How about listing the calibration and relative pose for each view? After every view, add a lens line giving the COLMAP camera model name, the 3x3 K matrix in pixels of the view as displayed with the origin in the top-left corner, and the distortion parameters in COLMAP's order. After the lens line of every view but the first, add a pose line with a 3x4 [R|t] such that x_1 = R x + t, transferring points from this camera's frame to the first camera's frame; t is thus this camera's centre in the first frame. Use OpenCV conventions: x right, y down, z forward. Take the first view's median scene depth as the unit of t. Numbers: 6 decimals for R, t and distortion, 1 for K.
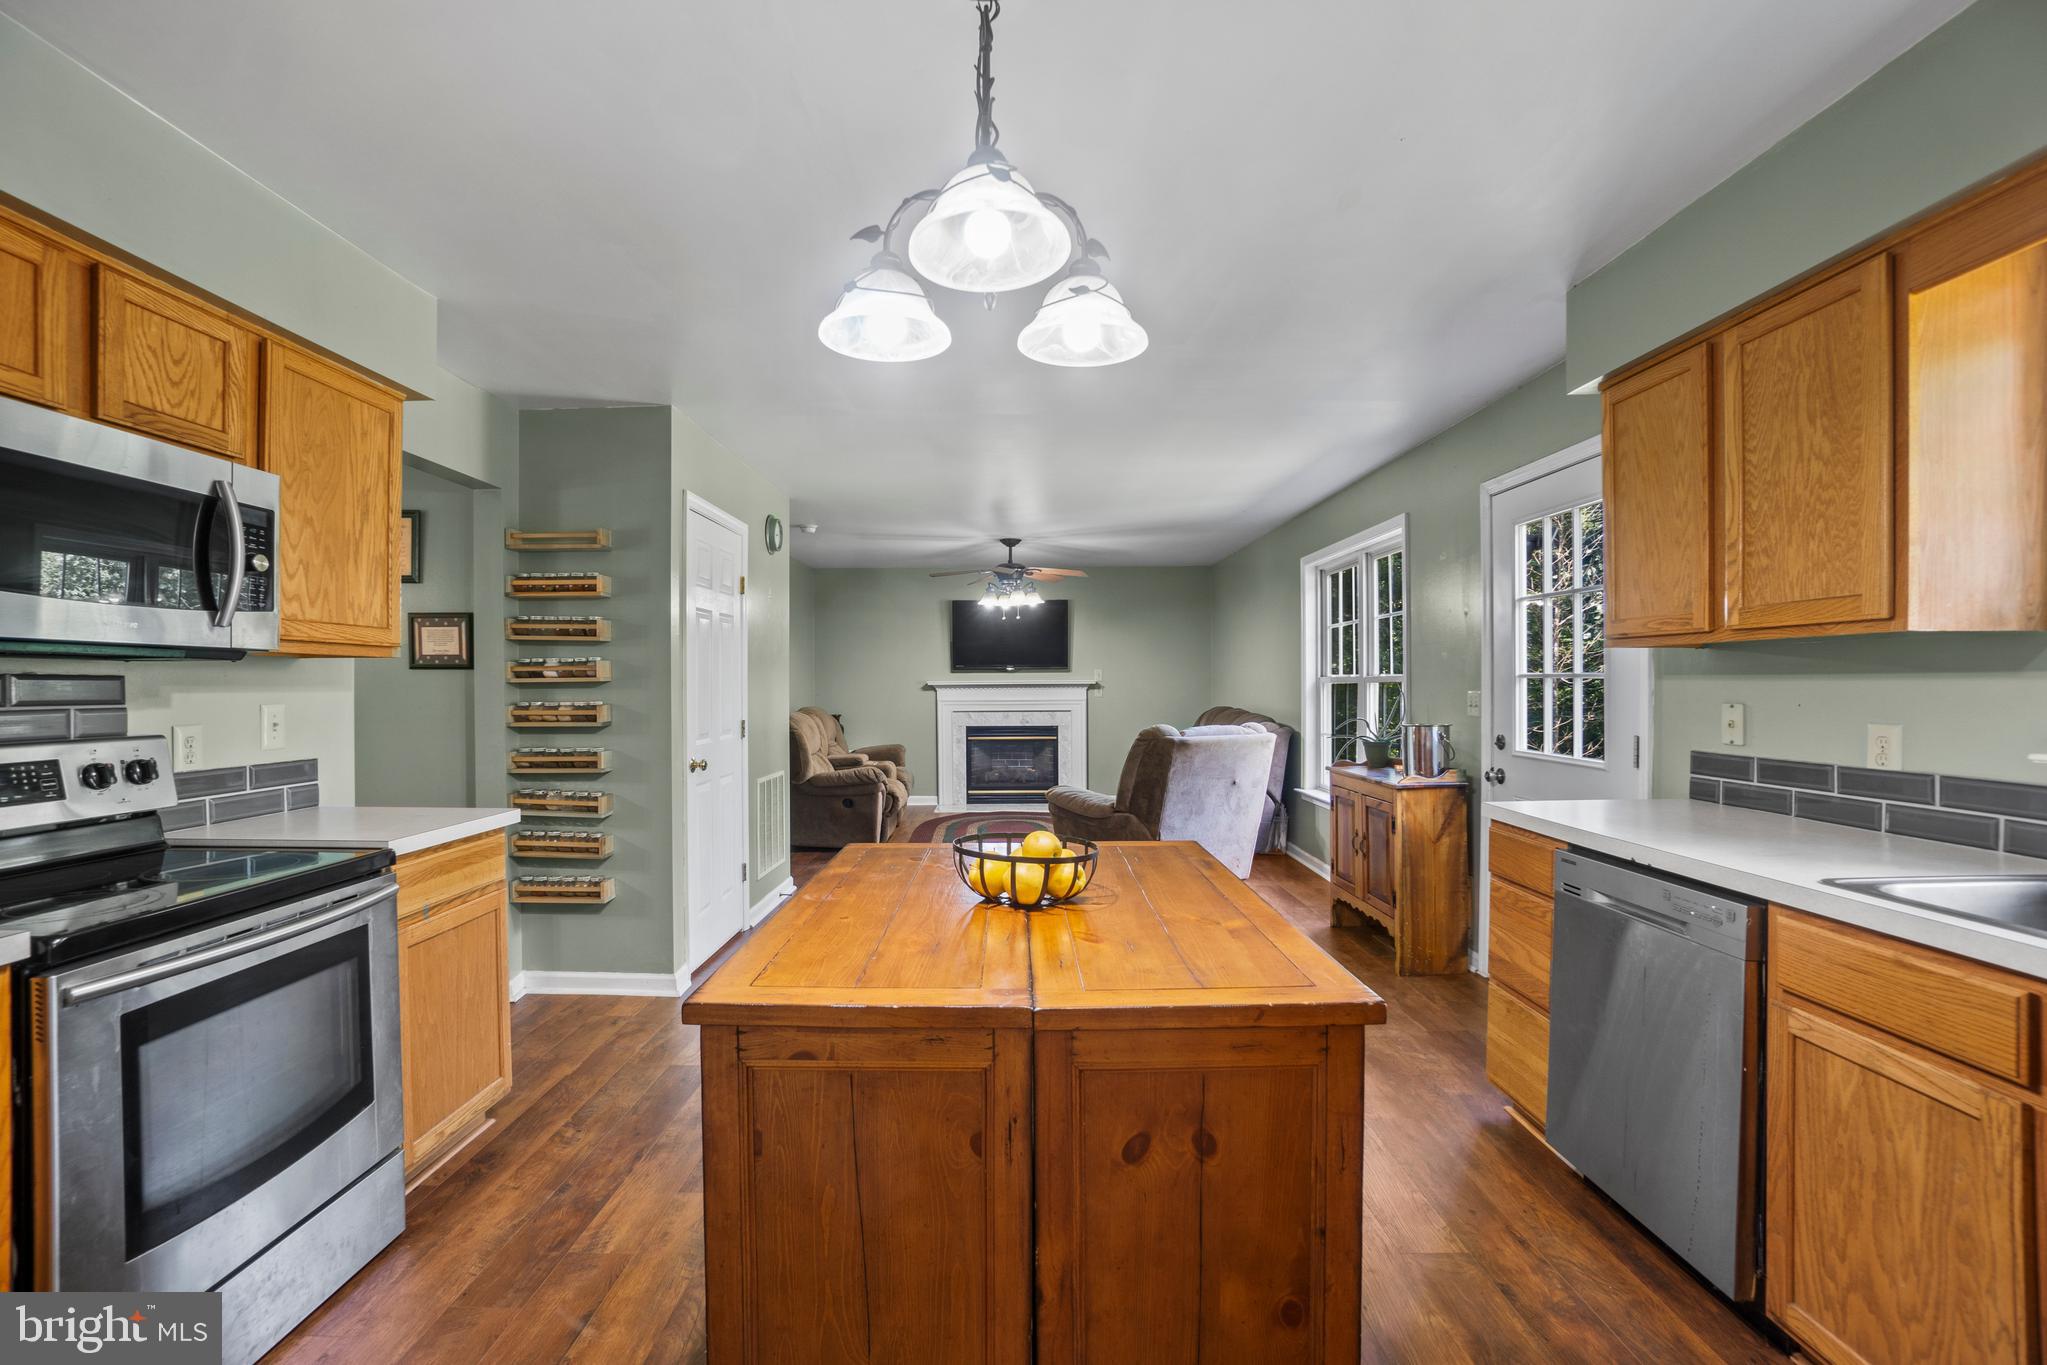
lens RADIAL K [[906.1, 0, 1006.6], [0, 906.1, 683.1], [0, 0, 1]] dist [-0.058508, 0.021337]
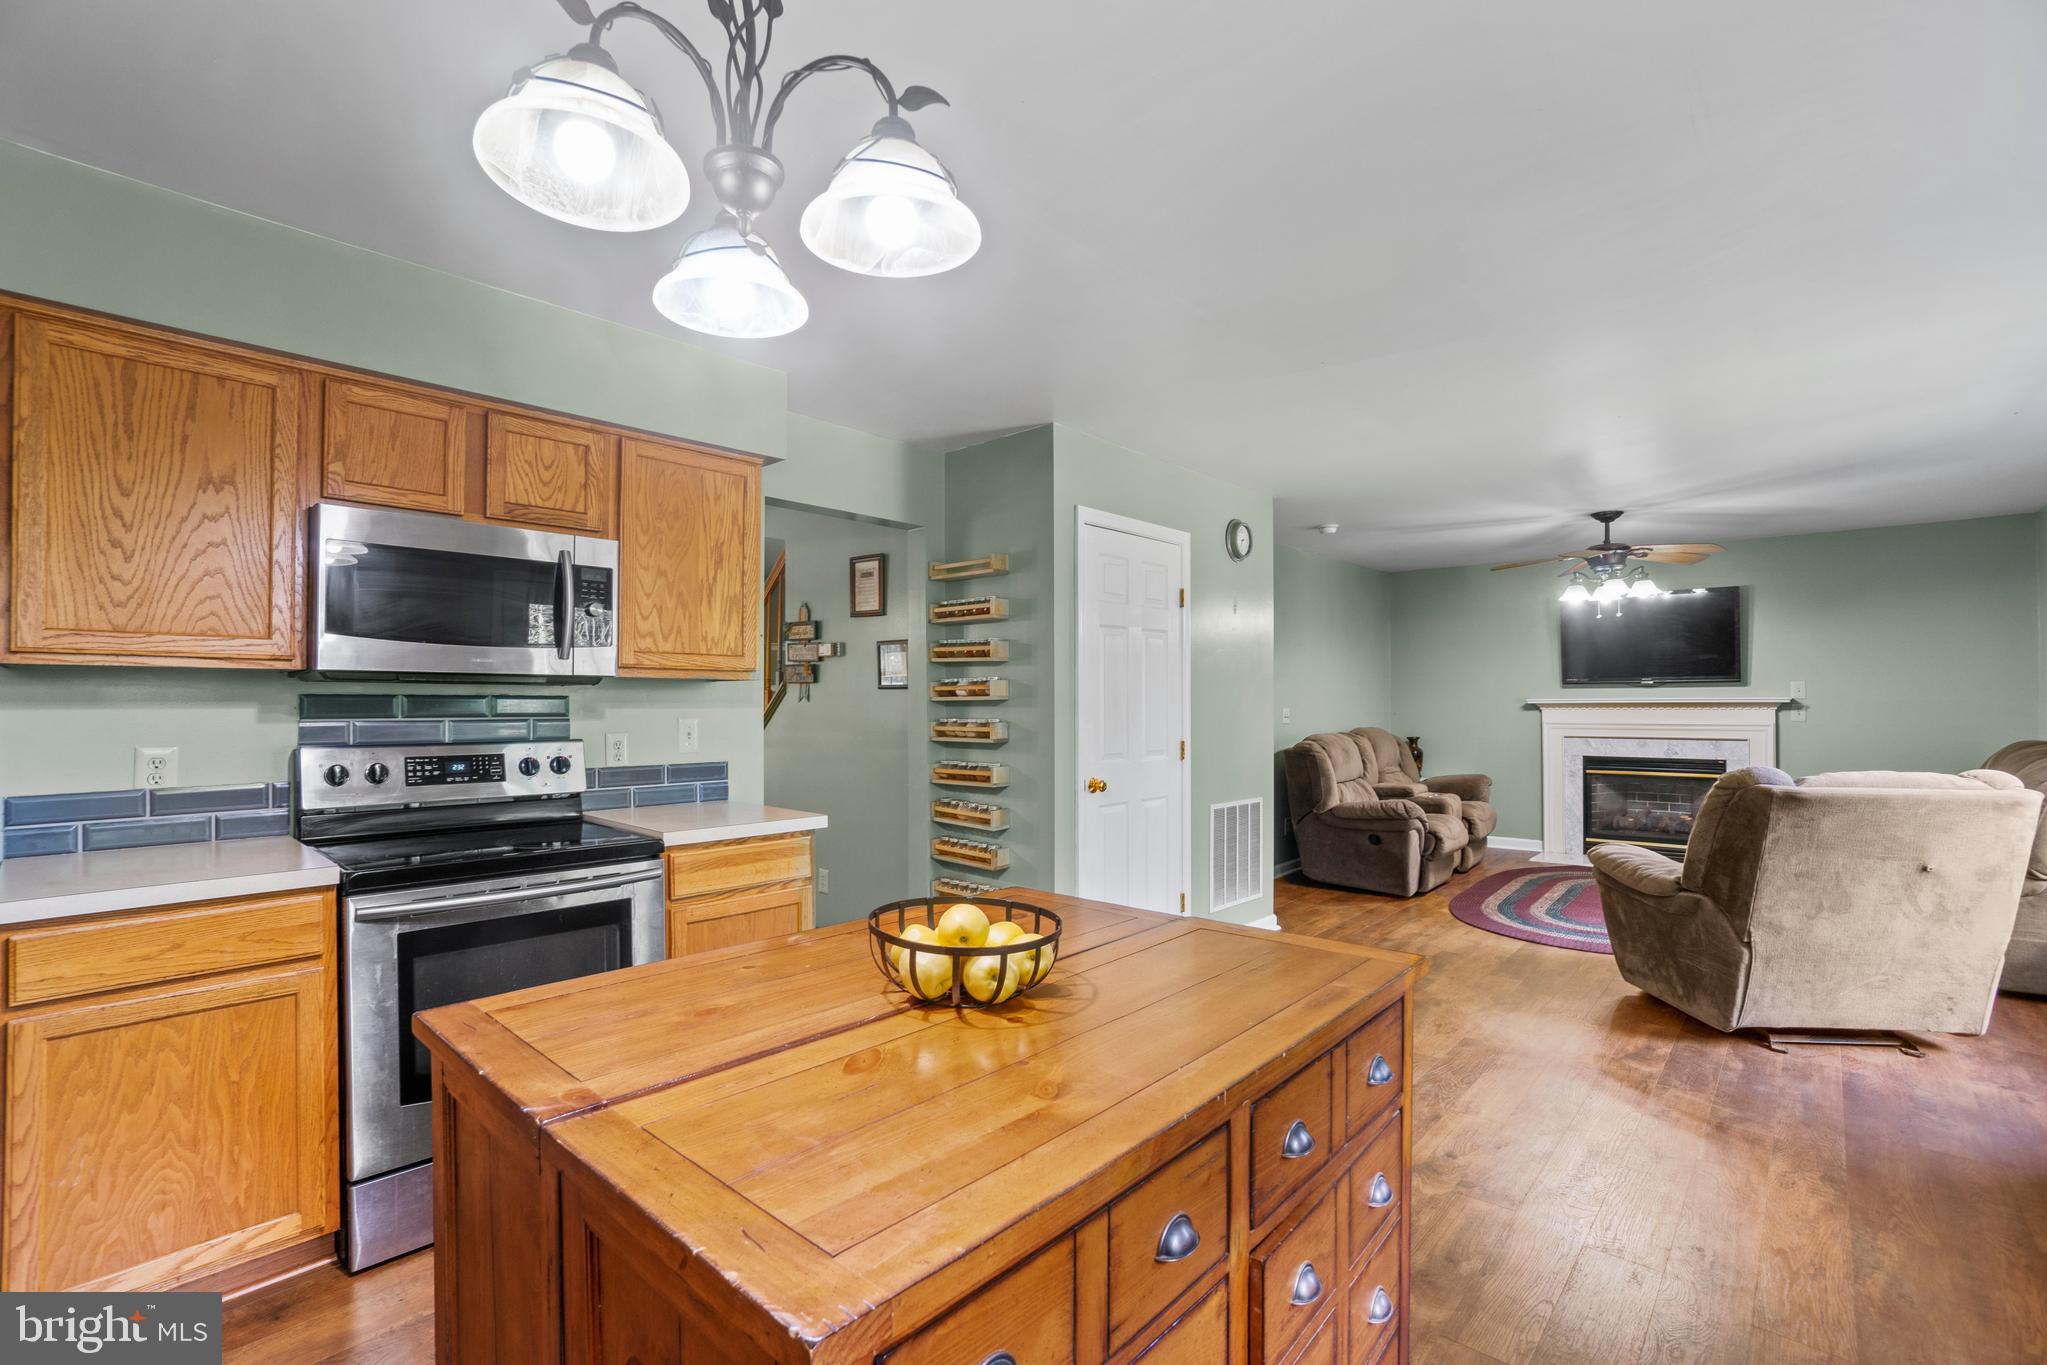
lens RADIAL K [[912.2, 0, 1007.2], [0, 912.2, 691.2], [0, 0, 1]] dist [-0.061824, 0.021833]
pose [[0.741332, -0.005692, -0.671114, 0.408661], [-0.001116, 0.999952, -0.009714, -0.002447], [0.671137, 0.007950, 0.741290, 0.340430]]
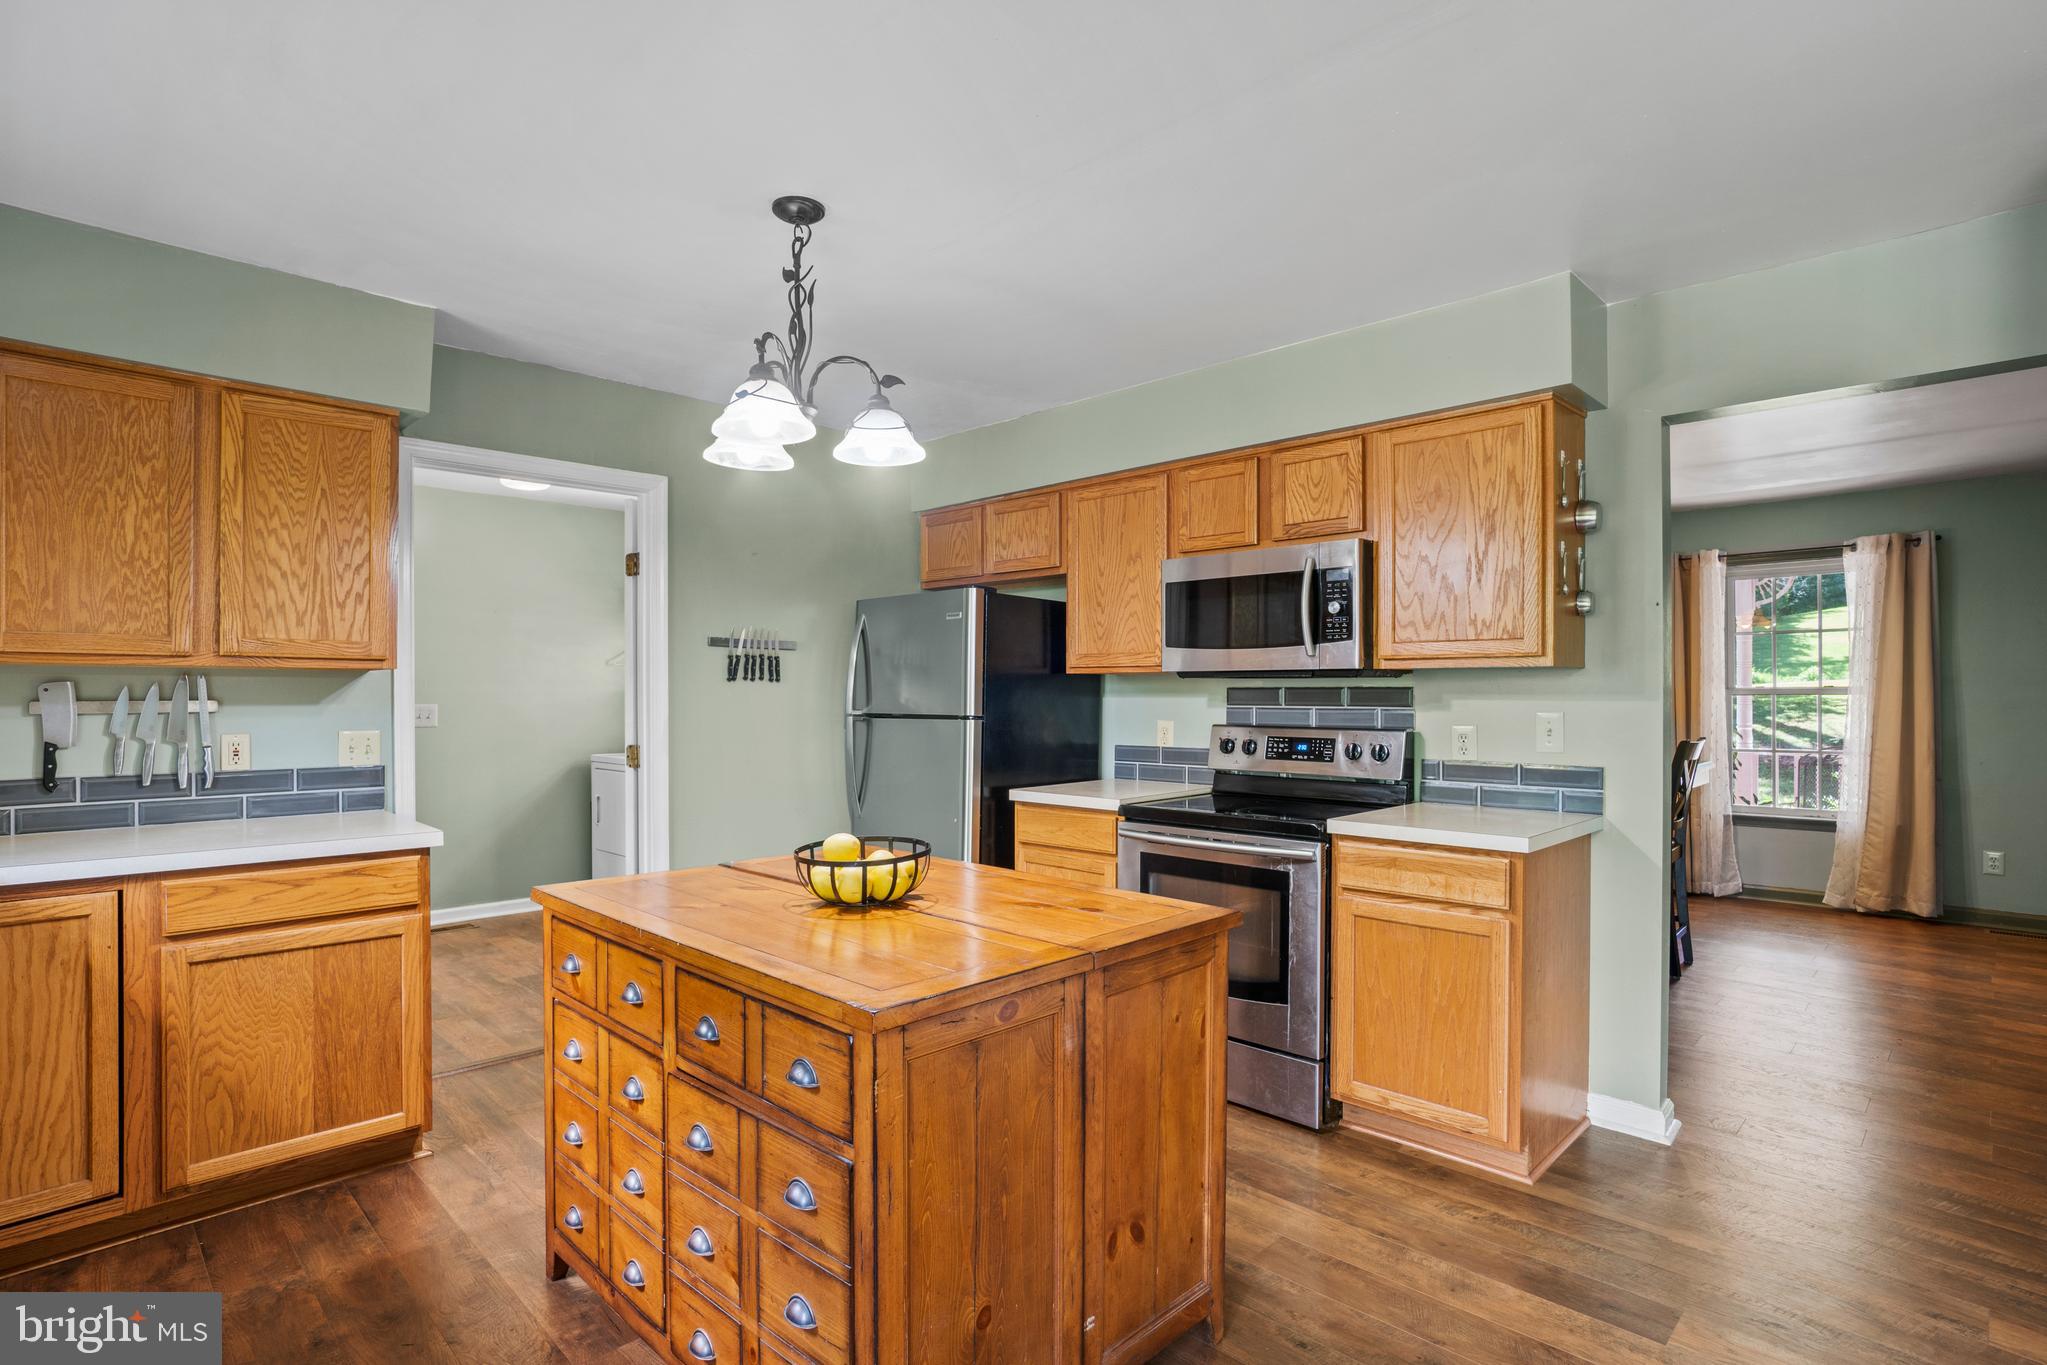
lens RADIAL K [[1019.6, 0, 997.9], [0, 1019.6, 699.3], [0, 0, 1]] dist [-0.047417, 0.023998]
pose [[-0.706497, 0.009303, -0.707655, 0.554402], [0.004198, 0.999951, 0.008955, -0.005478], [0.707704, 0.003356, -0.706501, 1.438923]]
